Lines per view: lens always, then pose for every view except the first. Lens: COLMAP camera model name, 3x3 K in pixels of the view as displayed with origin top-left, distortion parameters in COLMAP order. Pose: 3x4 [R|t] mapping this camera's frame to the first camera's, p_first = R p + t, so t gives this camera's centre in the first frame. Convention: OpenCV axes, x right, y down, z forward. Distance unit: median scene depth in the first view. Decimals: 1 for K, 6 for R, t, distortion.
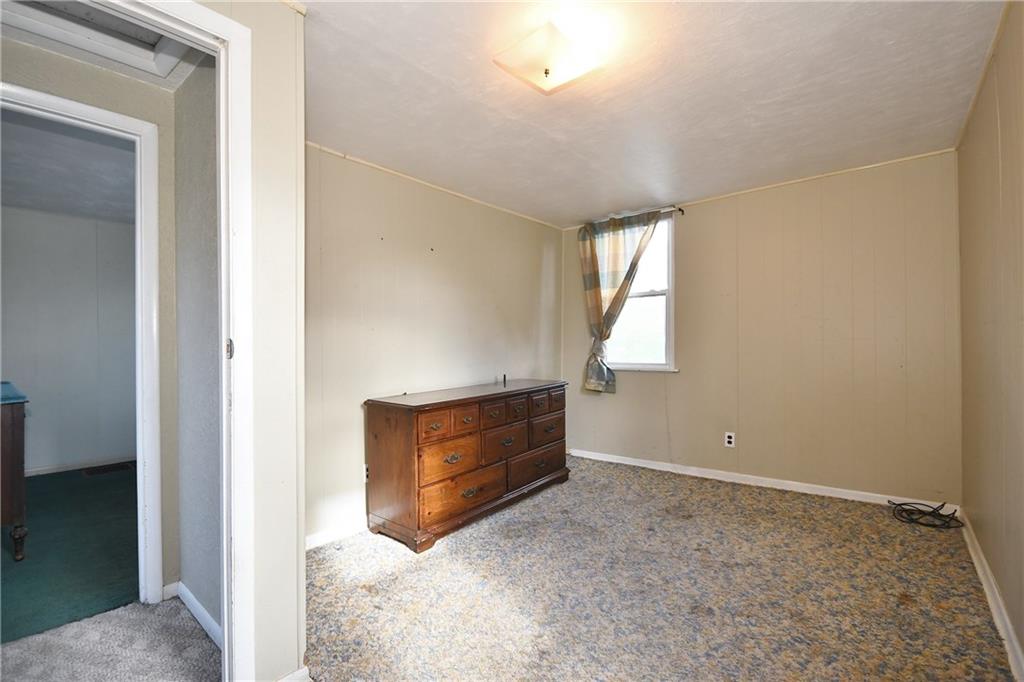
lens RADIAL K [[451.9, 0, 506.7], [0, 451.9, 344.0], [0, 0, 1]] dist [-0.001875, -0.000583]
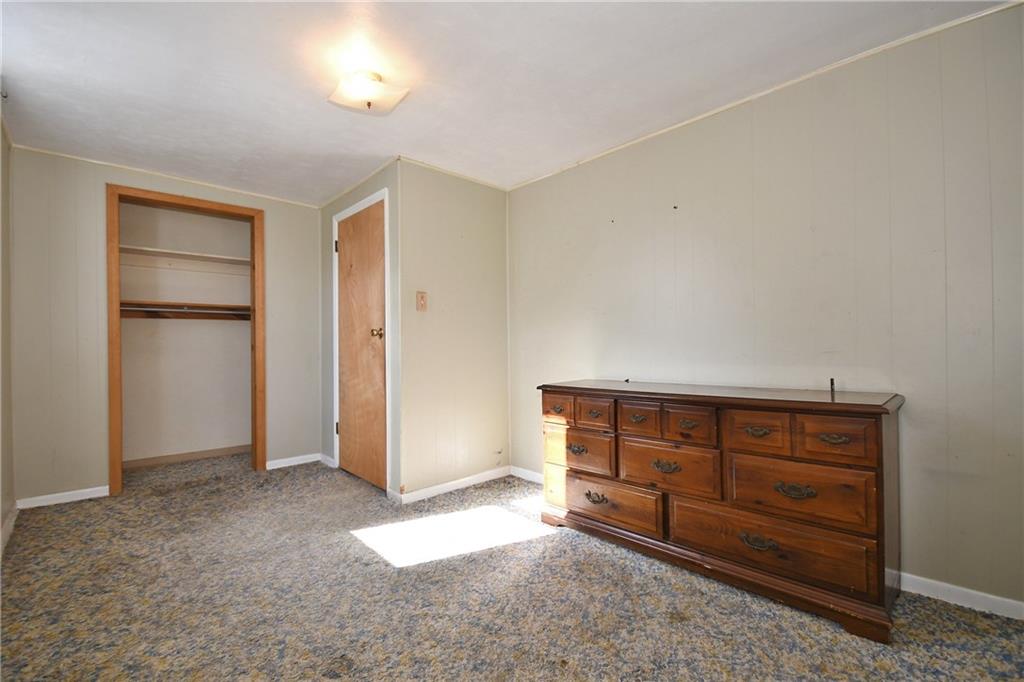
lens RADIAL K [[451.9, 0, 506.7], [0, 451.9, 344.0], [0, 0, 1]] dist [-0.001875, -0.000583]
pose [[-0.140734, 0.015281, -0.989929, 0.744080], [0.011582, 0.999838, 0.013787, 0.020181], [0.989980, -0.009525, -0.140889, 0.906736]]
